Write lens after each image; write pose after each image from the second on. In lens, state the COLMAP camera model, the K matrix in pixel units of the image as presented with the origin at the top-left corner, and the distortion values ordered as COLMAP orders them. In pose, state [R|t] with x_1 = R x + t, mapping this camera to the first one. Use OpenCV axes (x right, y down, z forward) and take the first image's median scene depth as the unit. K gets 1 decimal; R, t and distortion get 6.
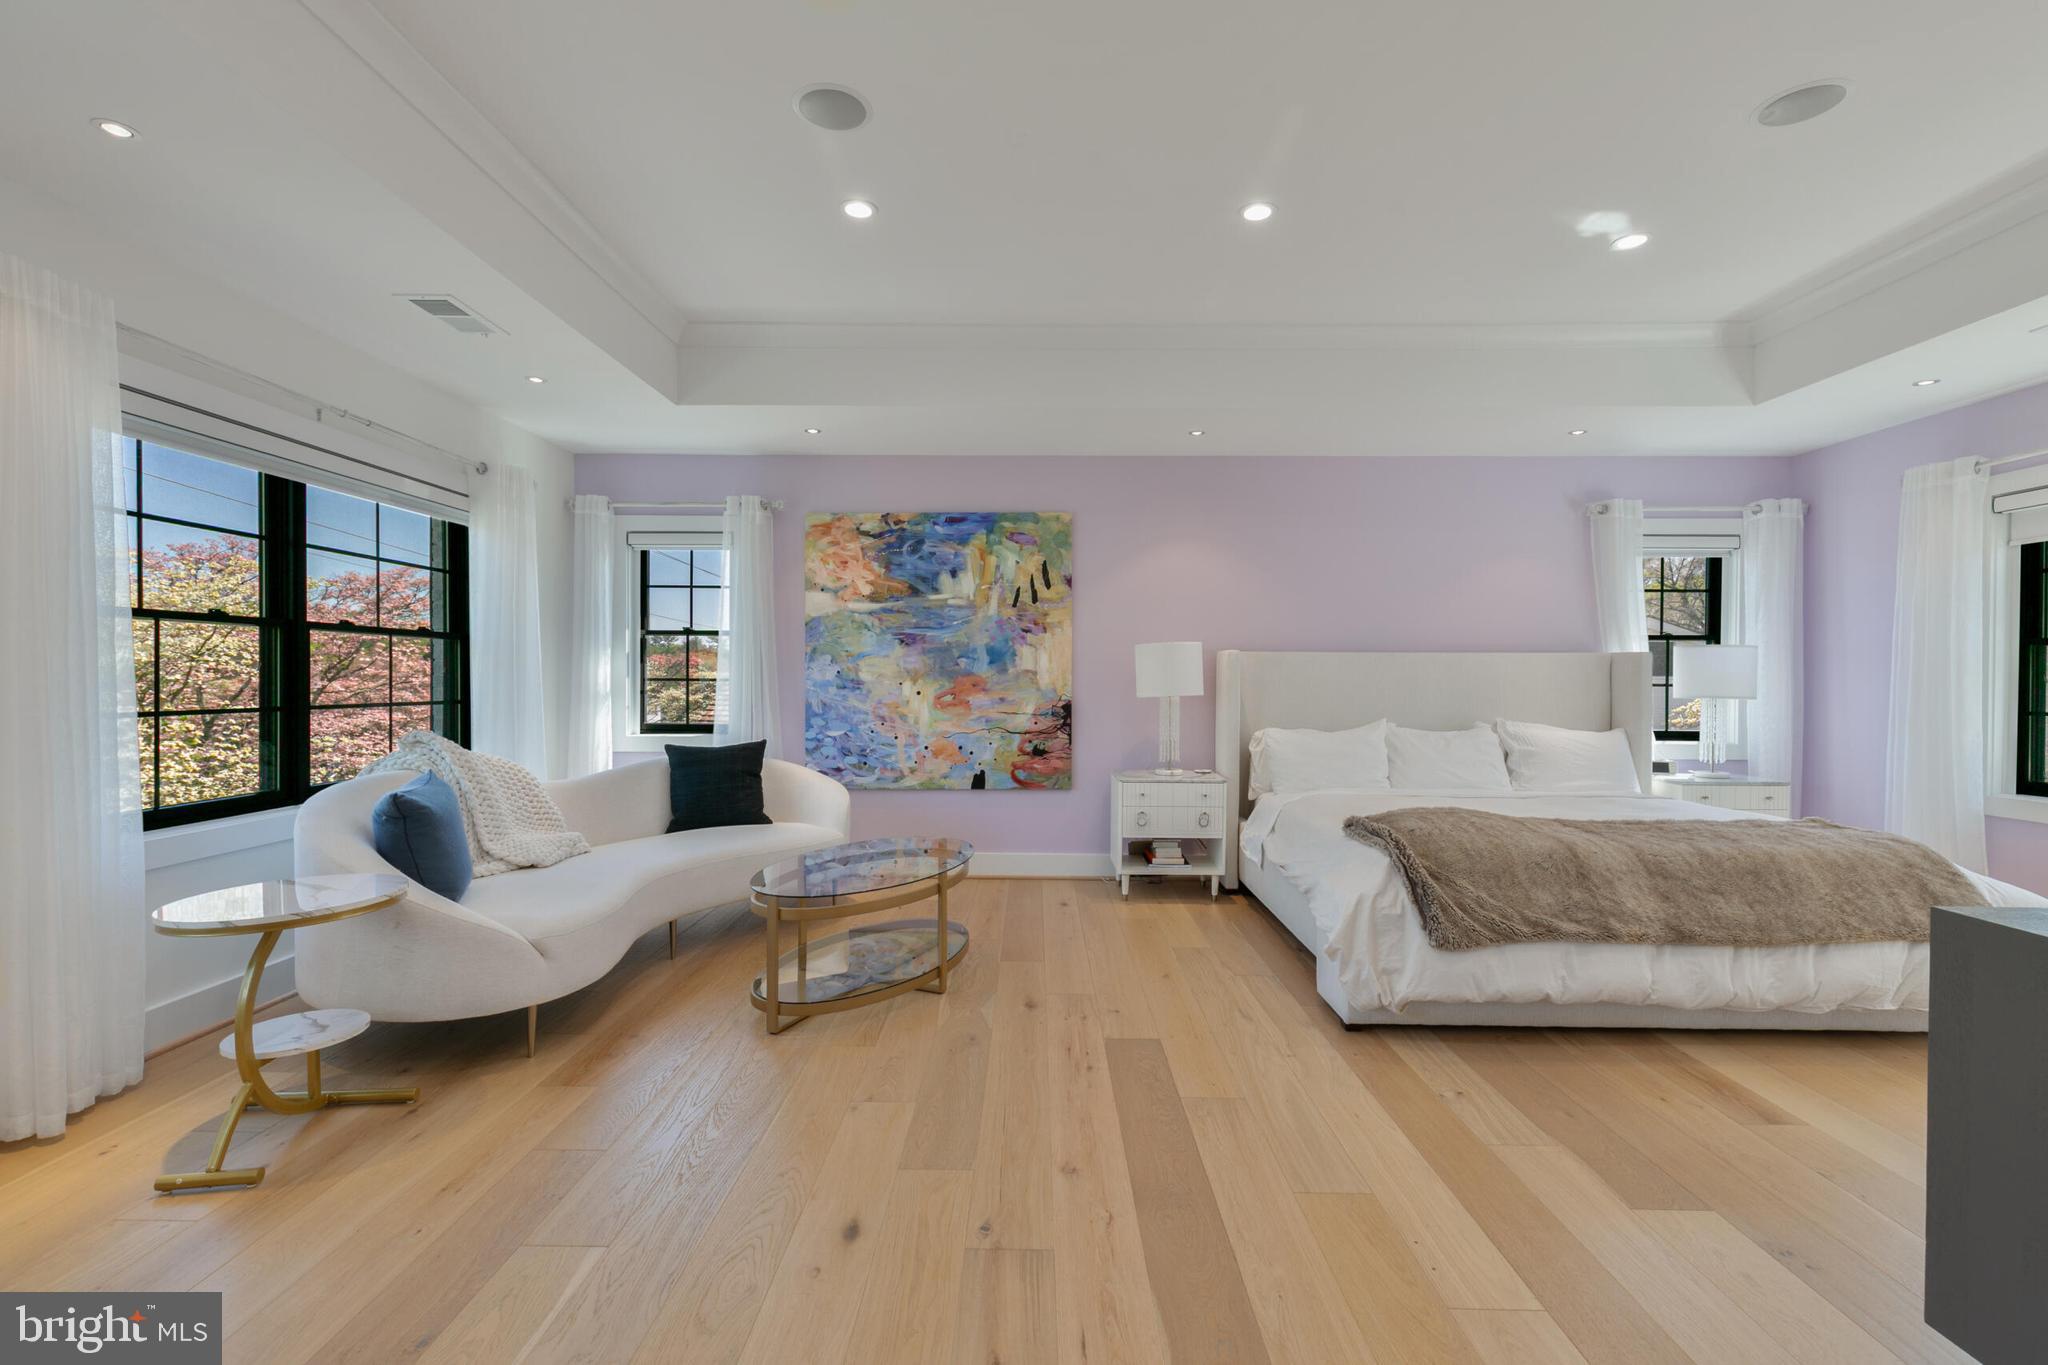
lens RADIAL K [[915.6, 0, 1019.0], [0, 915.6, 683.3], [0, 0, 1]] dist [0.006193, -0.001785]
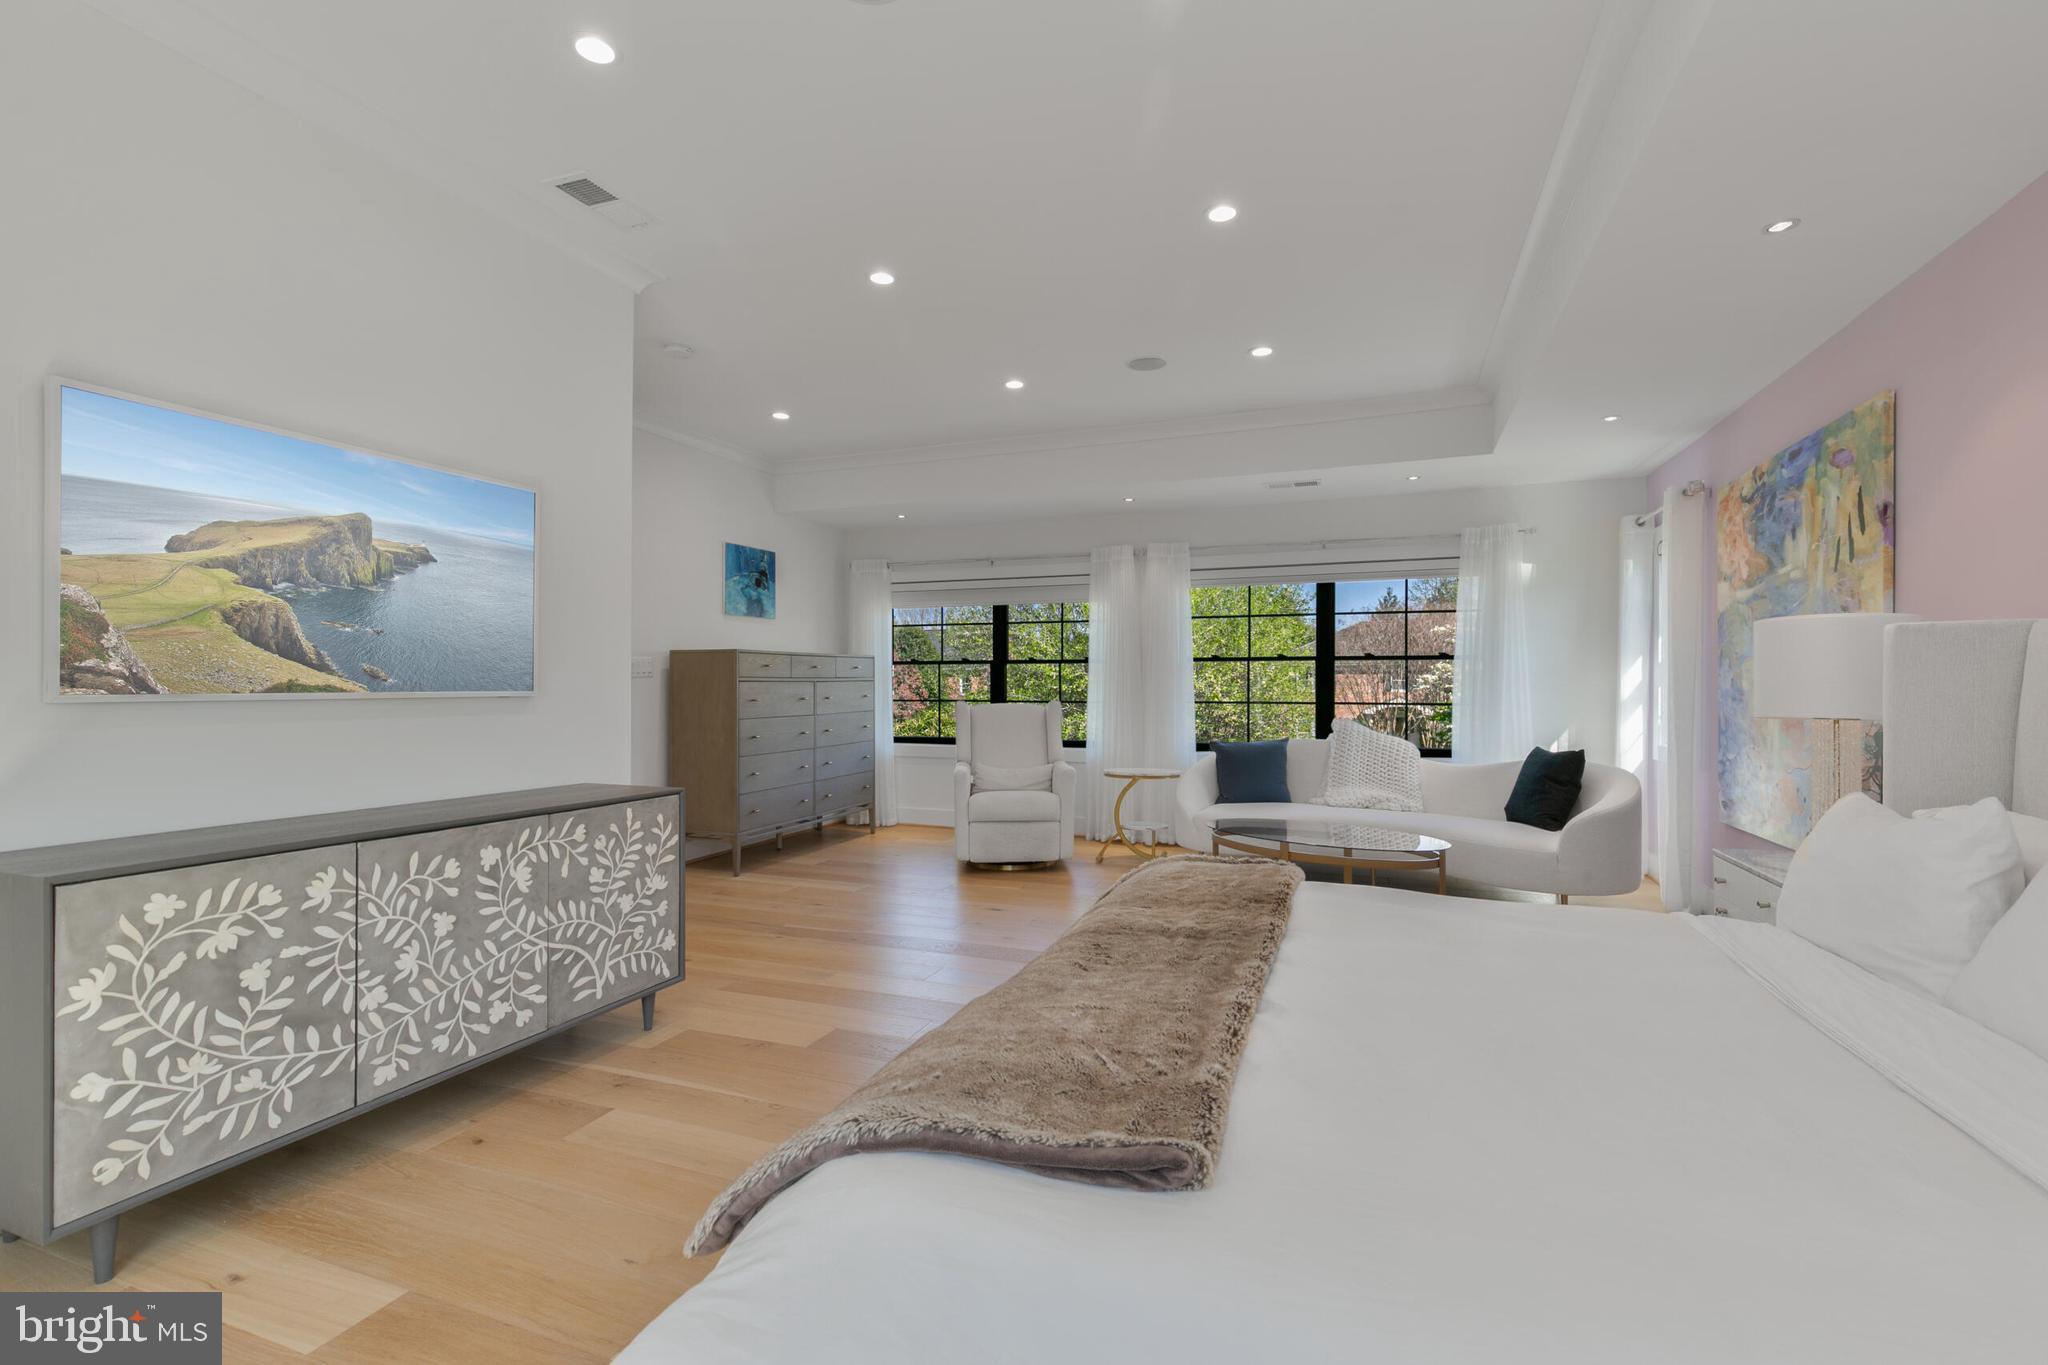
lens RADIAL K [[915.6, 0, 1027.6], [0, 915.6, 681.1], [0, 0, 1]] dist [0.006193, -0.001785]
pose [[-0.342288, -0.008522, -0.939556, 0.790958], [-0.007512, 0.999952, -0.006333, -0.001268], [0.939565, 0.004891, -0.342336, 0.722322]]
